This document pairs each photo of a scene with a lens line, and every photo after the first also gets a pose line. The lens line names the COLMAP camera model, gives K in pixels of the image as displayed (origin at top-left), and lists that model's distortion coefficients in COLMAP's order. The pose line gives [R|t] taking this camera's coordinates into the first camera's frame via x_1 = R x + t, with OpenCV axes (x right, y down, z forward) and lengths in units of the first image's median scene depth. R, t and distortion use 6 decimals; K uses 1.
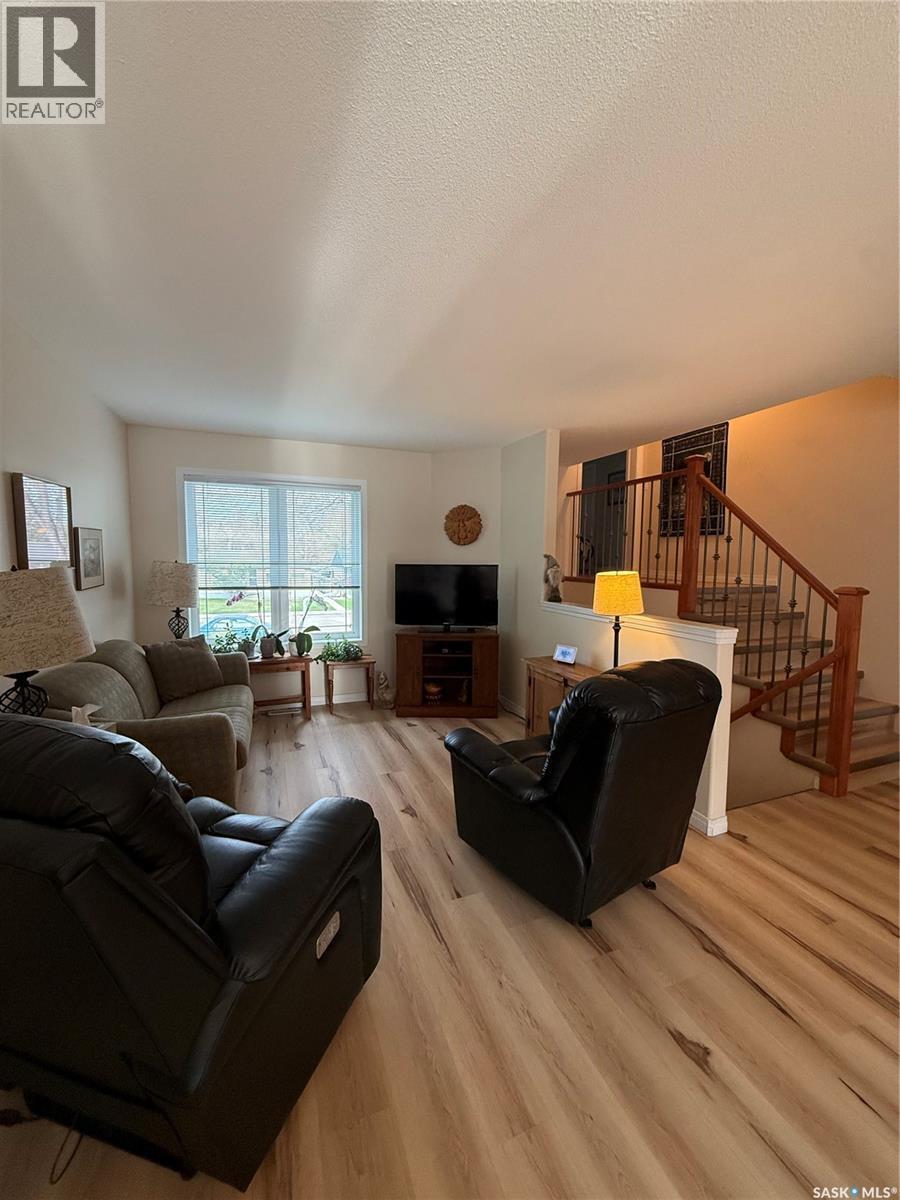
lens RADIAL K [[471.5, 0, 450.0], [0, 471.5, 600.0], [0, 0, 1]] dist [-0.001527, -0.000331]
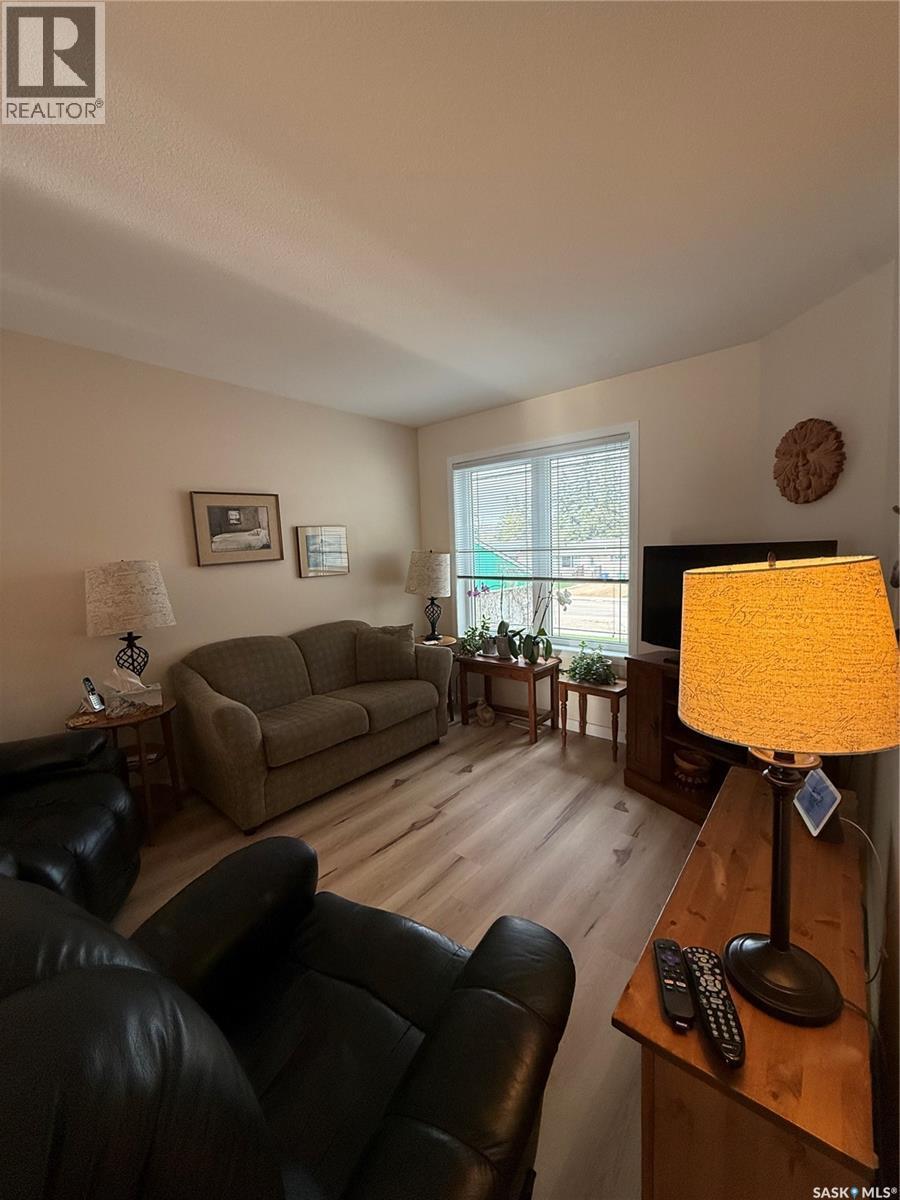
lens RADIAL K [[471.5, 0, 450.0], [0, 471.5, 600.0], [0, 0, 1]] dist [-0.001527, -0.000331]
pose [[0.488657, 0.068595, -0.869775, 0.307204], [-0.041303, 0.997606, 0.055471, -0.029071], [0.871498, 0.008818, 0.490320, 0.470777]]
